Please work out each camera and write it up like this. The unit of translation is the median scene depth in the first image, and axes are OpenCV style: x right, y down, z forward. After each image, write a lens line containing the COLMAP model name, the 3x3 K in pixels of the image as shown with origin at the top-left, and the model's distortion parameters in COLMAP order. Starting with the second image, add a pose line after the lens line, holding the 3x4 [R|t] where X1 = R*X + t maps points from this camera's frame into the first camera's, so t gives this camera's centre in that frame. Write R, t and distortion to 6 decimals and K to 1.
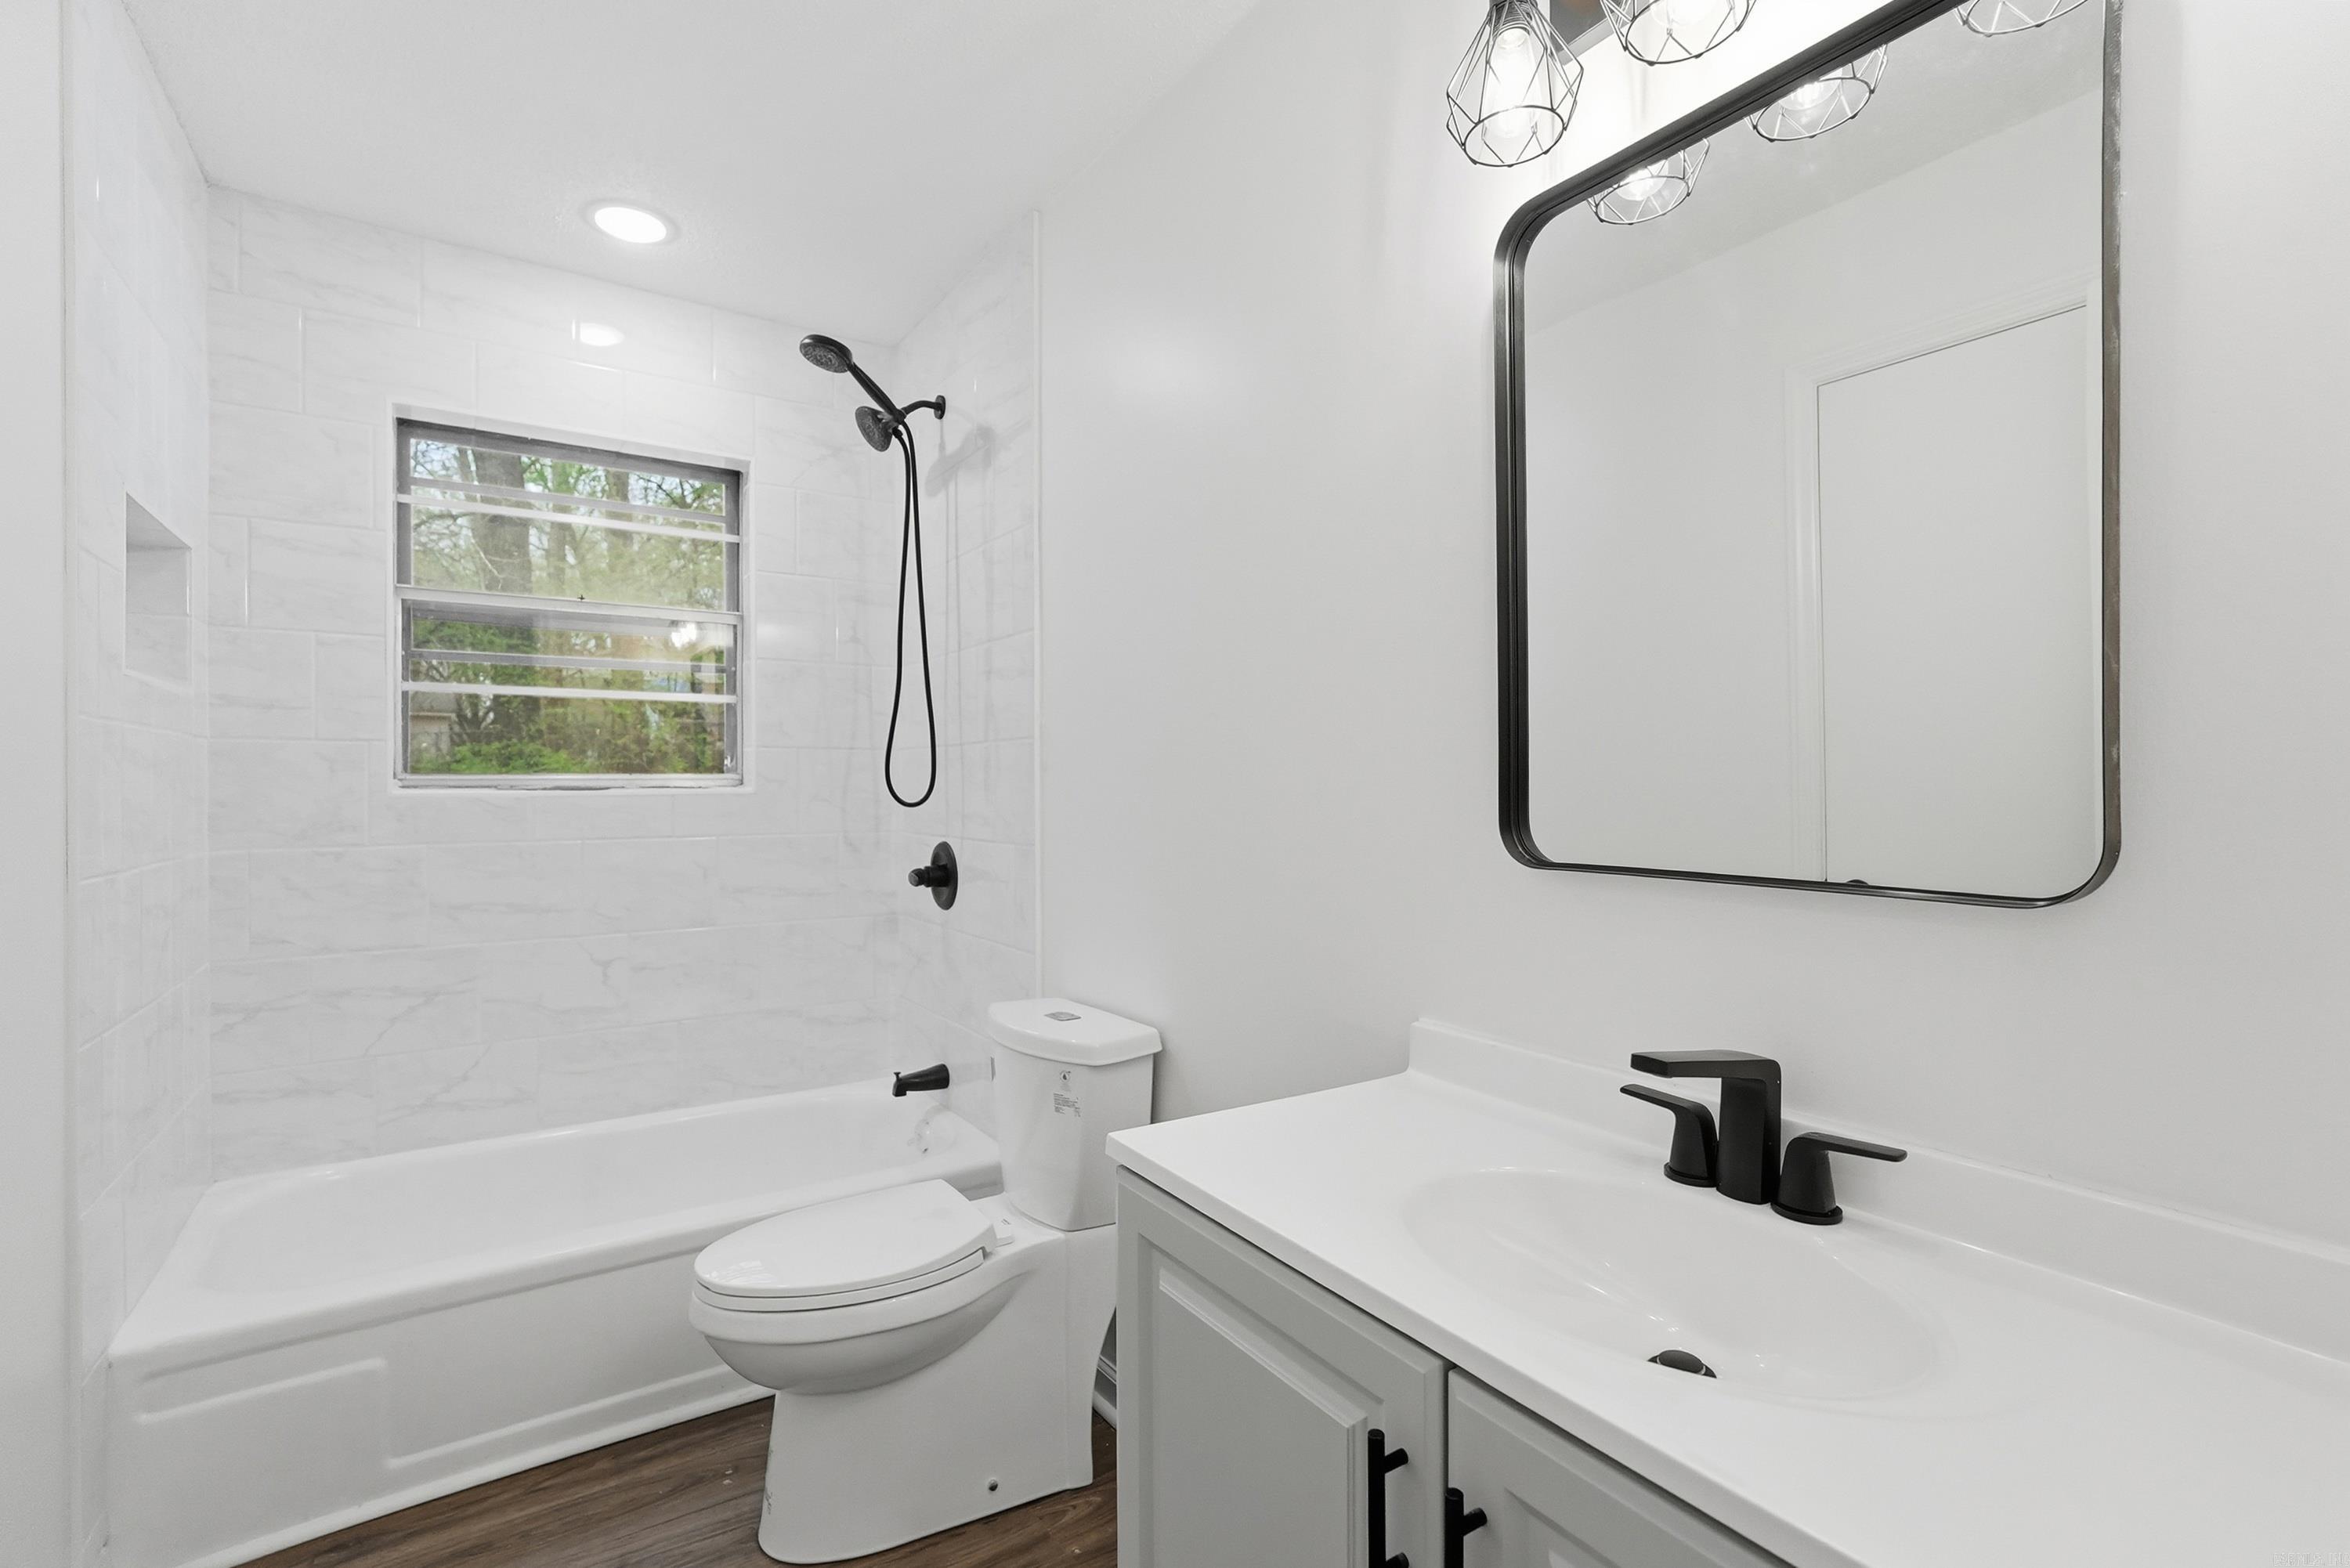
lens RADIAL K [[1064.5, 0, 1181.1], [0, 1064.5, 781.4], [0, 0, 1]] dist [-0.019318, 0.008638]
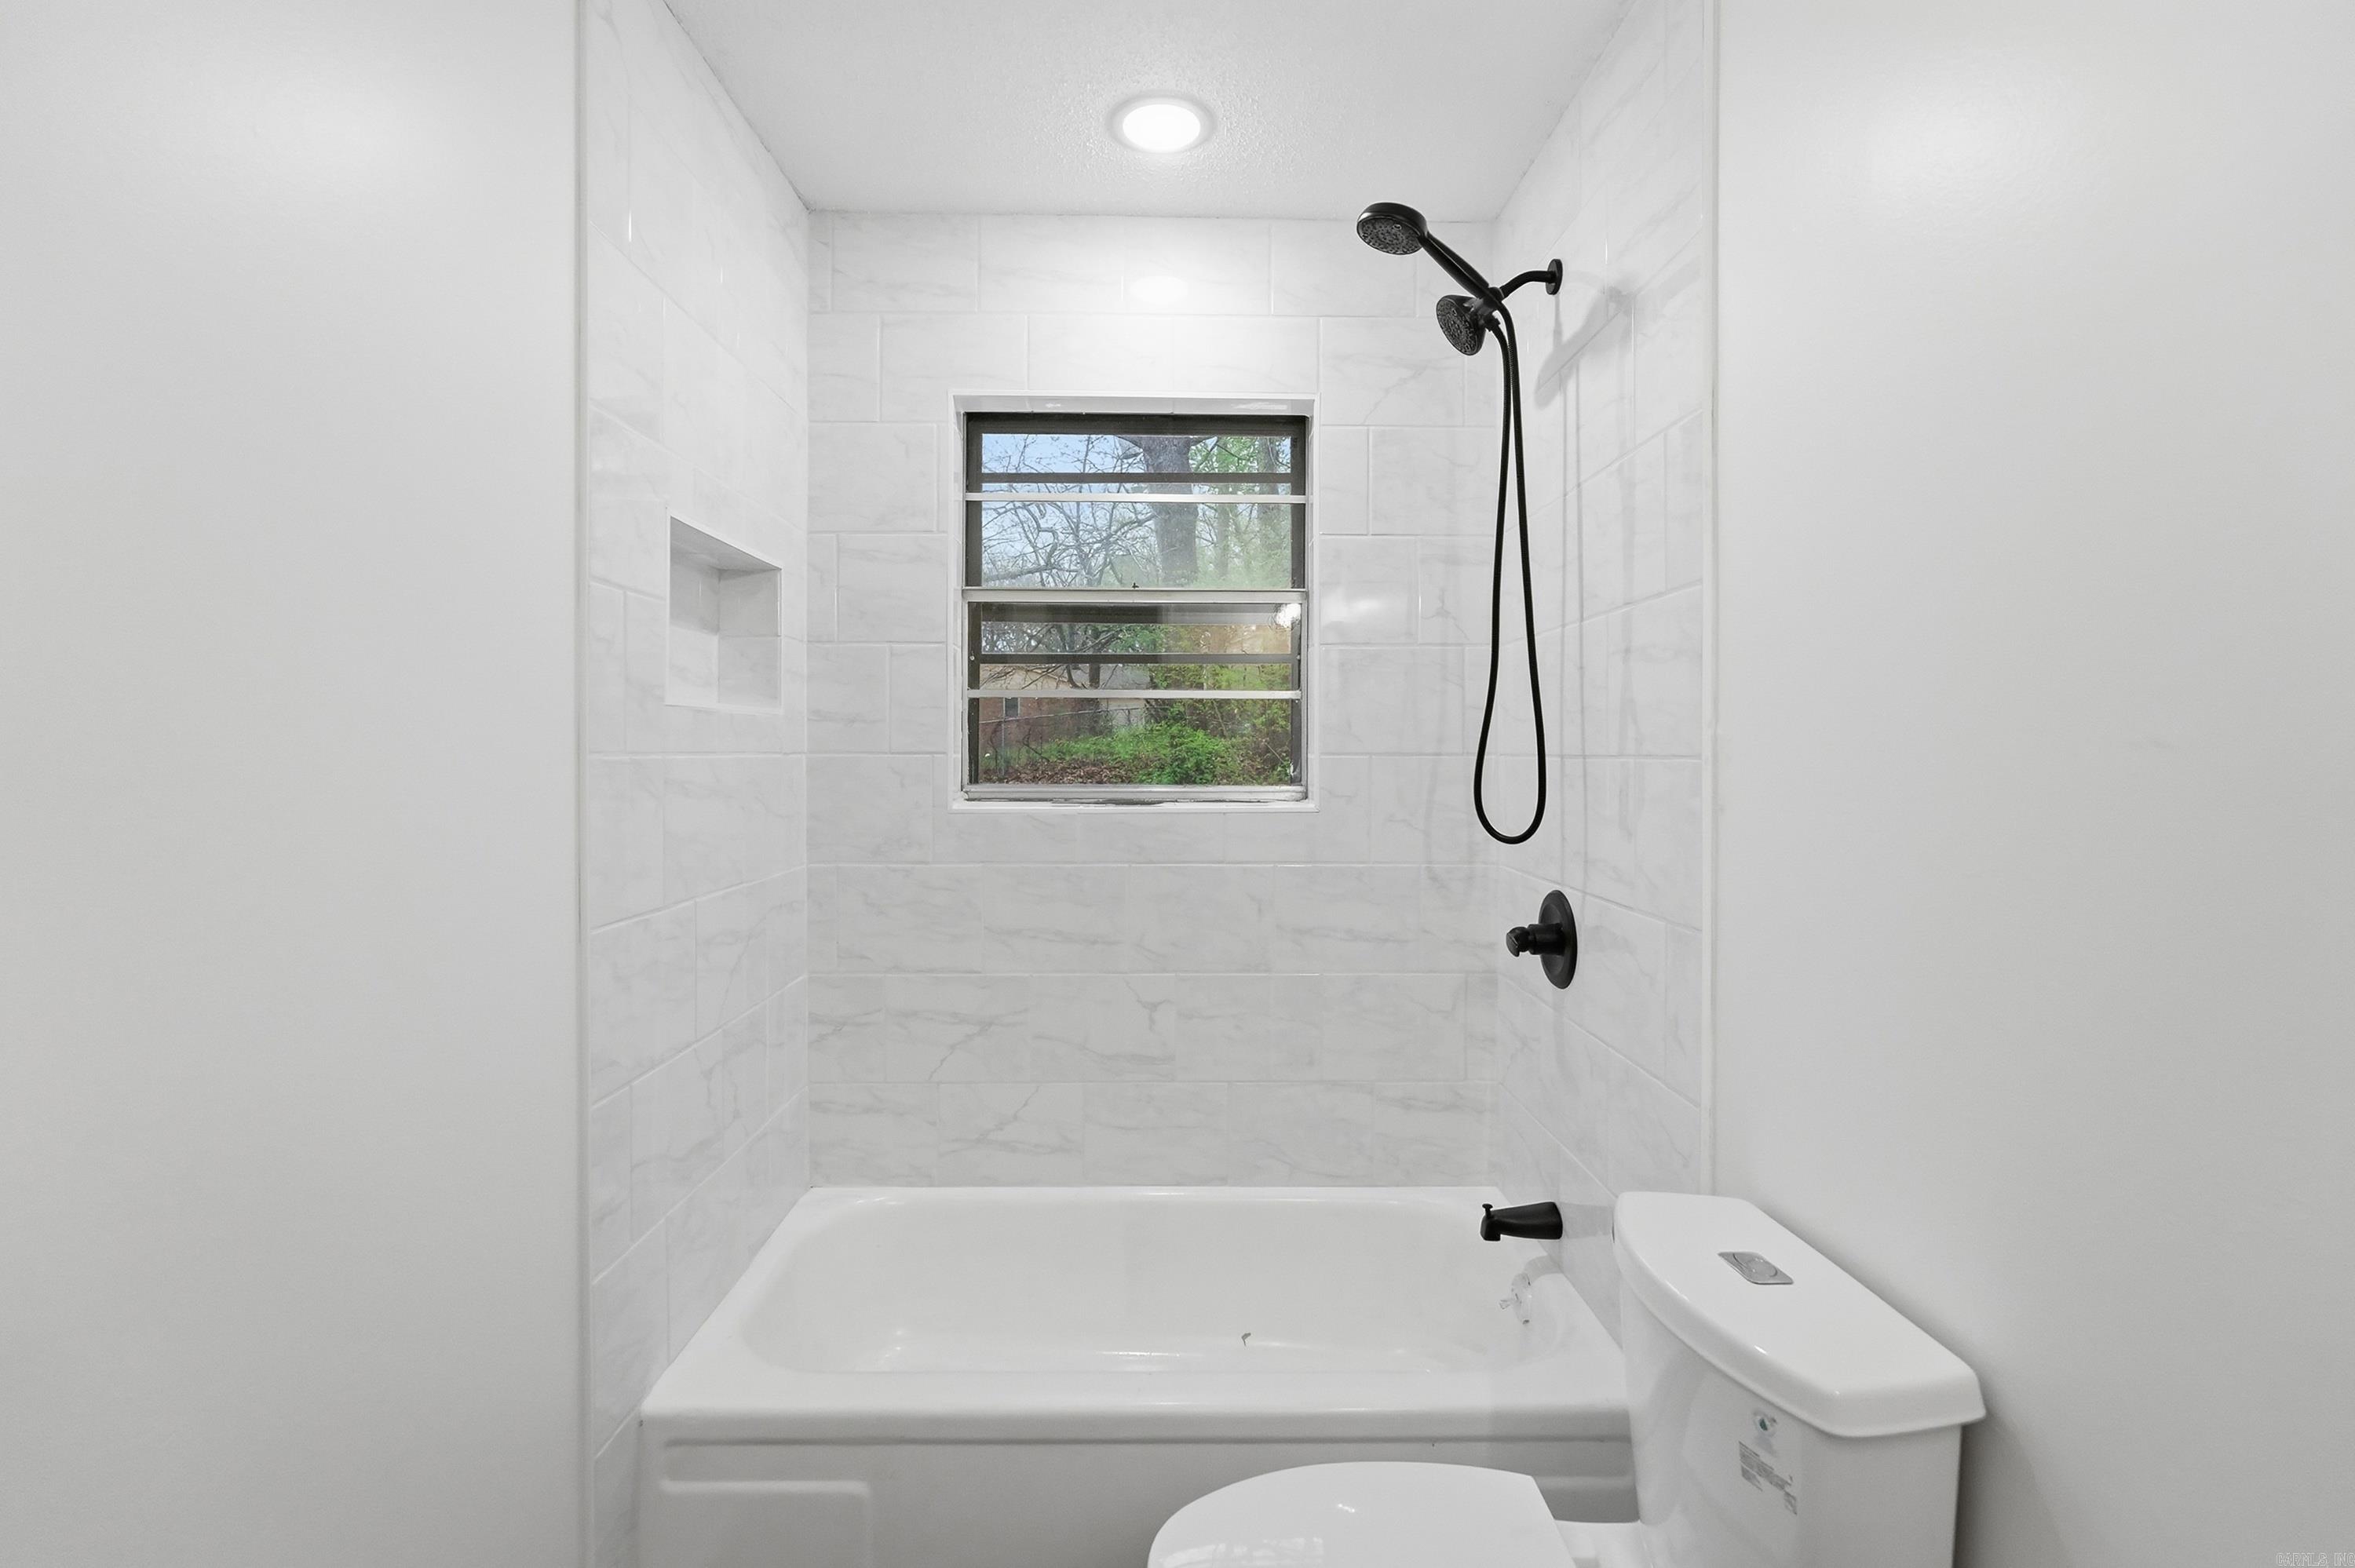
lens RADIAL K [[1066.7, 0, 1175.6], [0, 1066.7, 755.6], [0, 0, 1]] dist [-0.019318, 0.008638]
pose [[0.832441, 0.008335, -0.554050, -0.047351], [-0.002697, 0.999936, 0.010990, -0.044758], [0.554107, -0.007654, 0.832411, 0.296511]]
